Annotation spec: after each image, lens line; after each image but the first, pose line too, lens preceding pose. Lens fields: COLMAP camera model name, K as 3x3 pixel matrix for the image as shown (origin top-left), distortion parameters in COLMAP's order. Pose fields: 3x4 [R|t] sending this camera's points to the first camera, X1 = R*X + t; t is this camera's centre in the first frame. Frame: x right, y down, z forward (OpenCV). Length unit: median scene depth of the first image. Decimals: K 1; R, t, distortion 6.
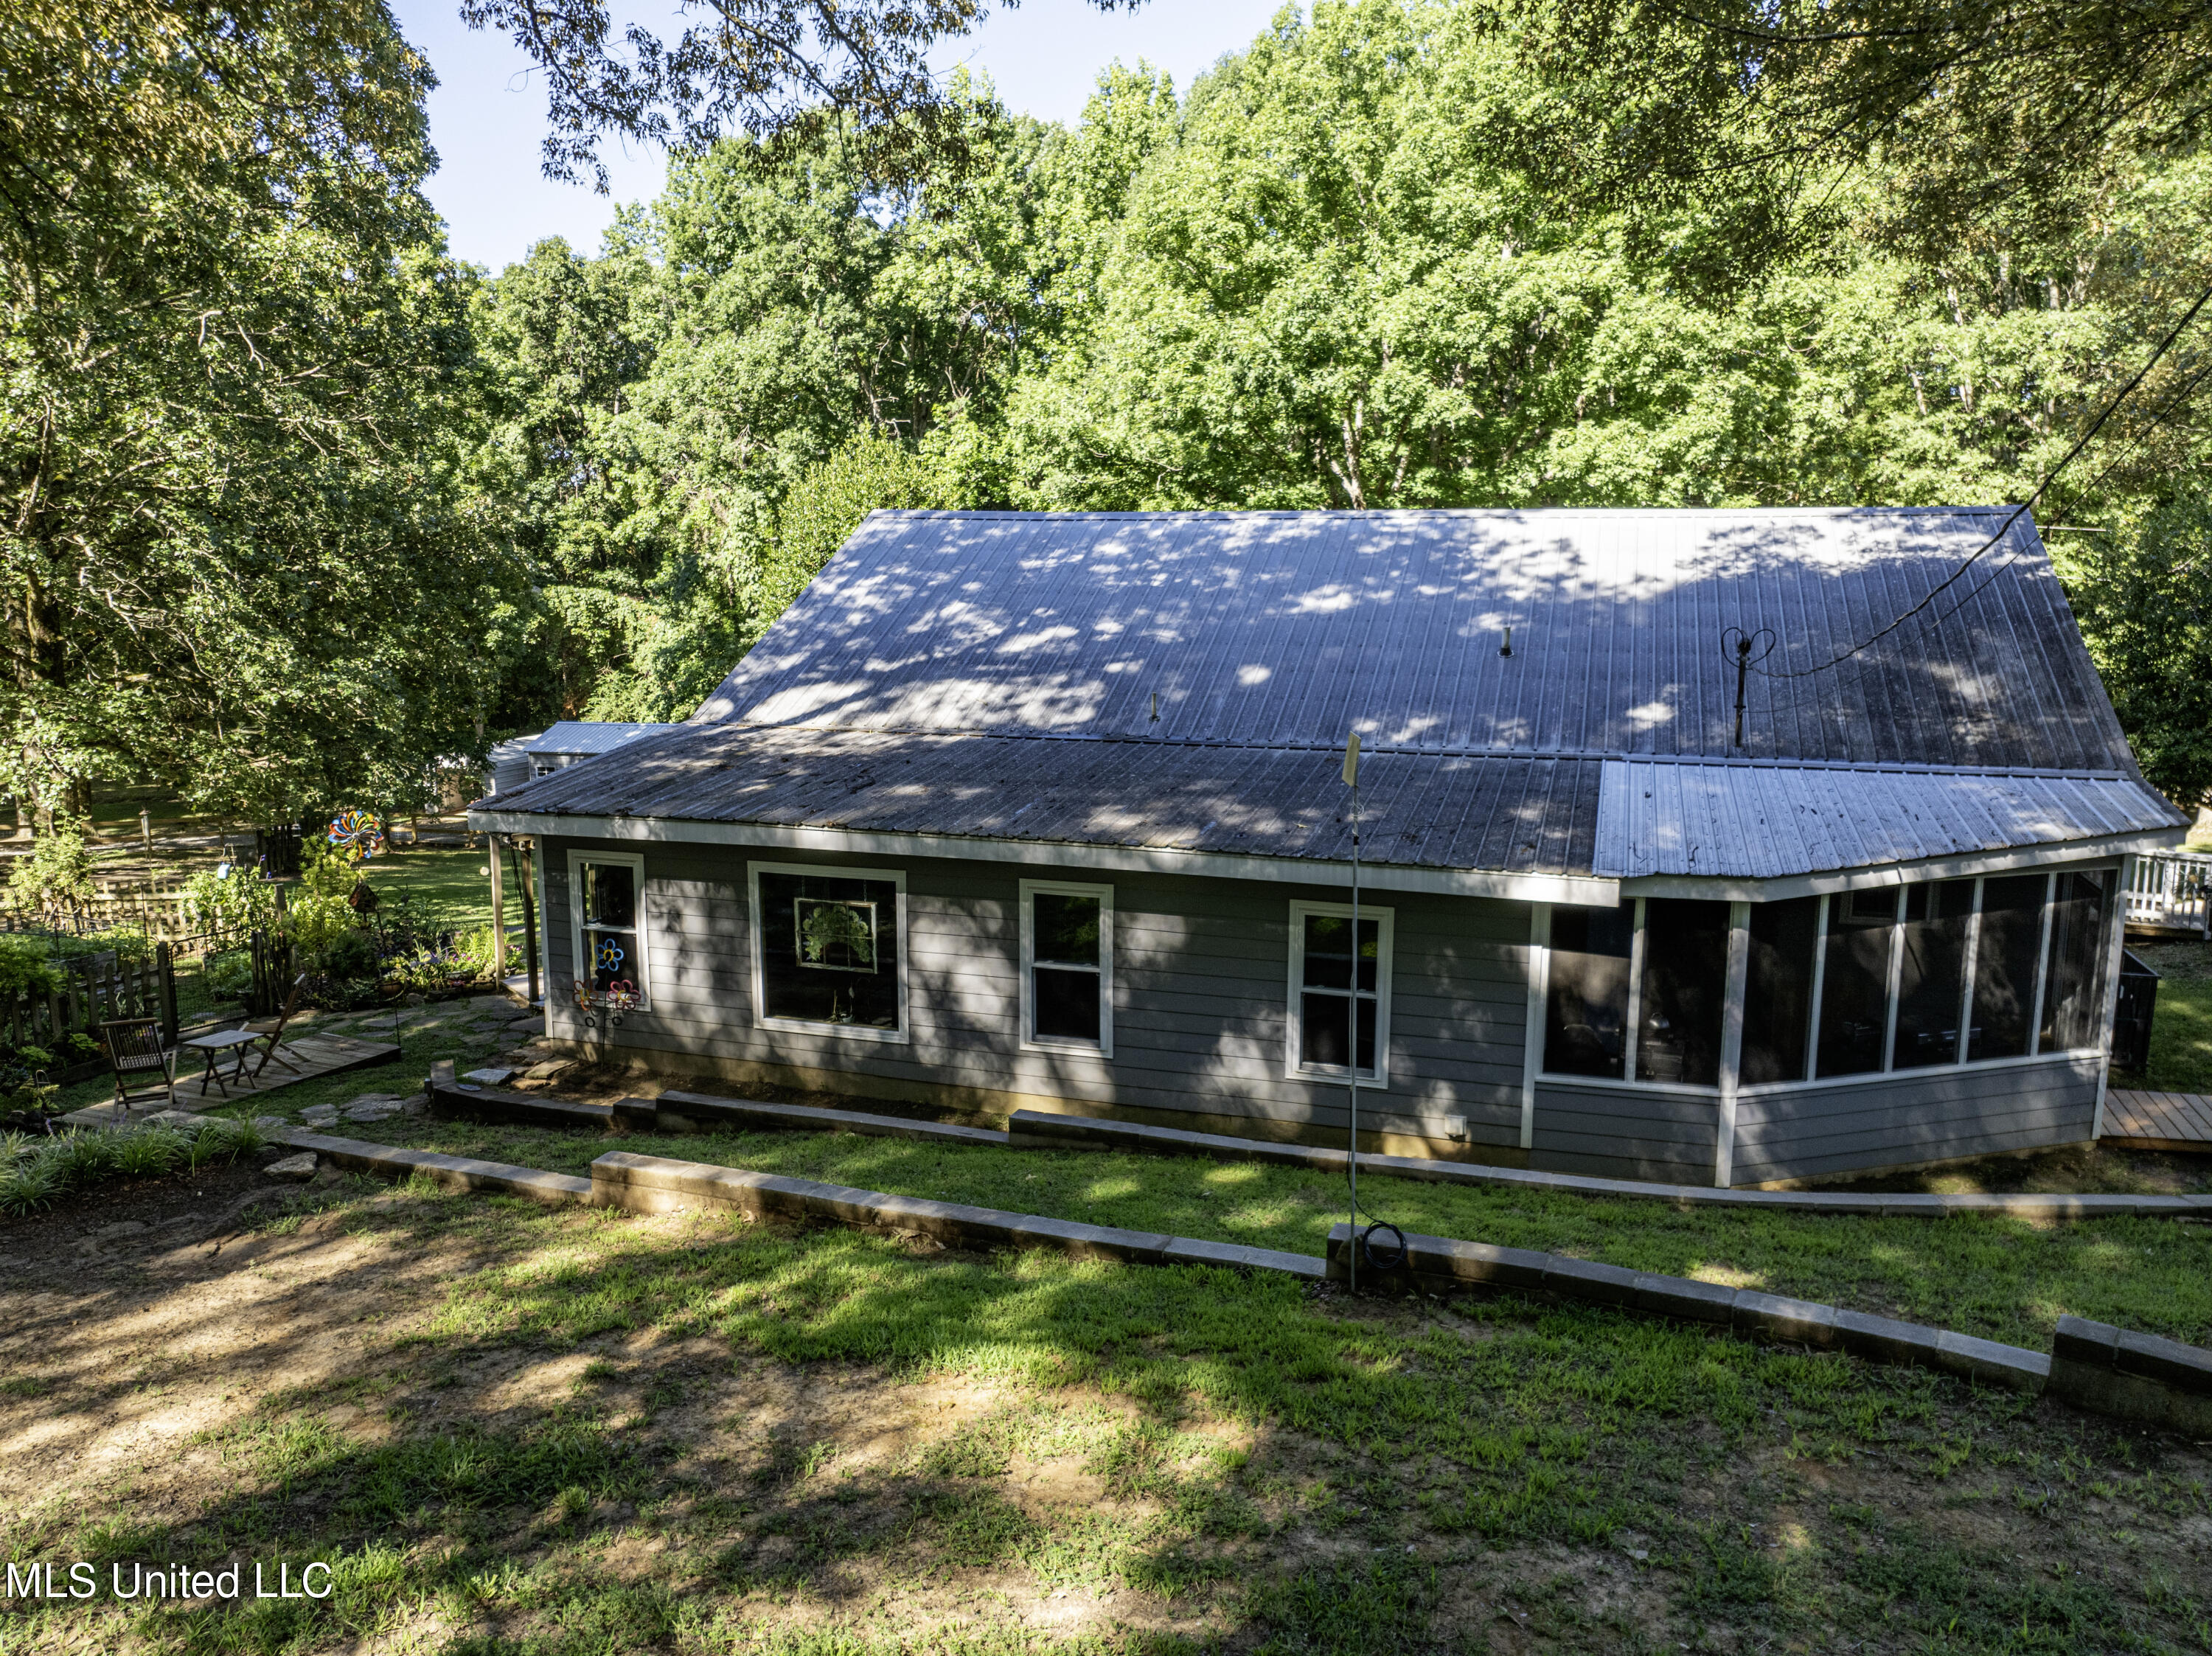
lens RADIAL K [[1549.5, 0, 1112.1], [0, 1549.5, 817.3], [0, 0, 1]] dist [-0.042732, 0.008714]
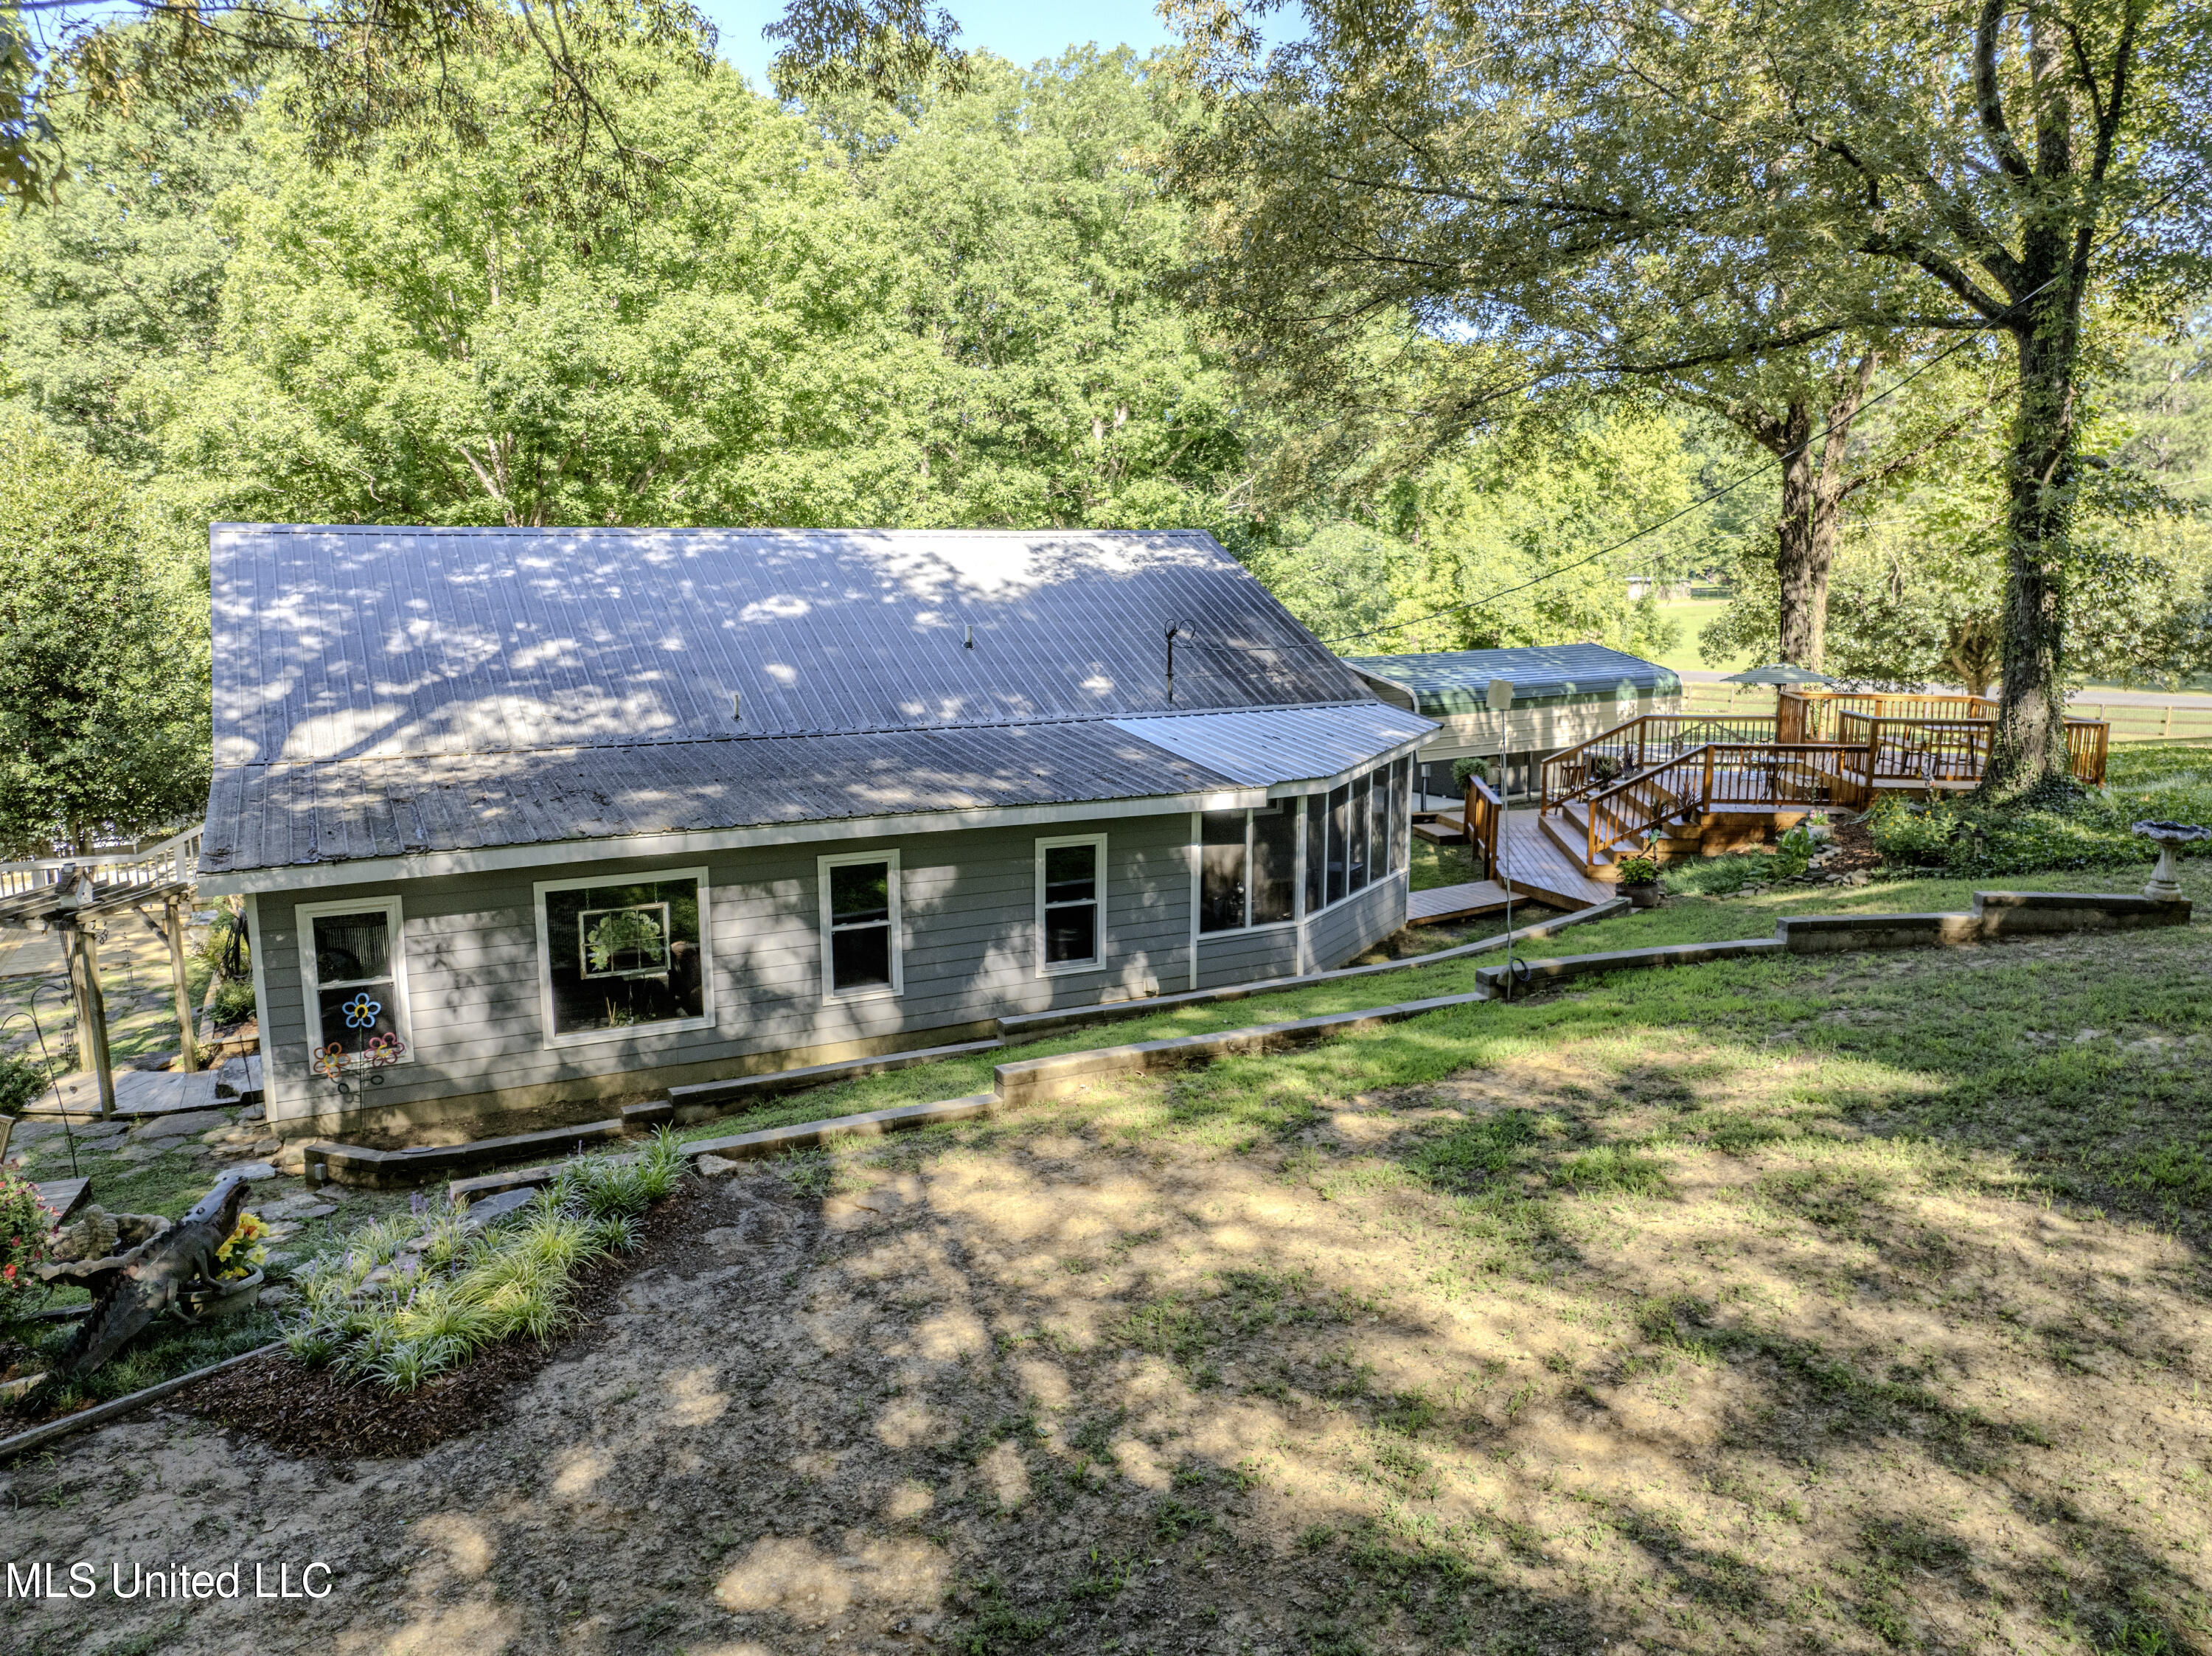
lens RADIAL K [[1549.5, 0, 1106.2], [0, 1549.5, 826.8], [0, 0, 1]] dist [-0.042732, 0.008714]
pose [[0.703831, -0.122368, 0.699749, -0.706612], [0.118703, 0.991461, 0.053986, -0.017740], [-0.700380, 0.045065, 0.712346, 0.034970]]
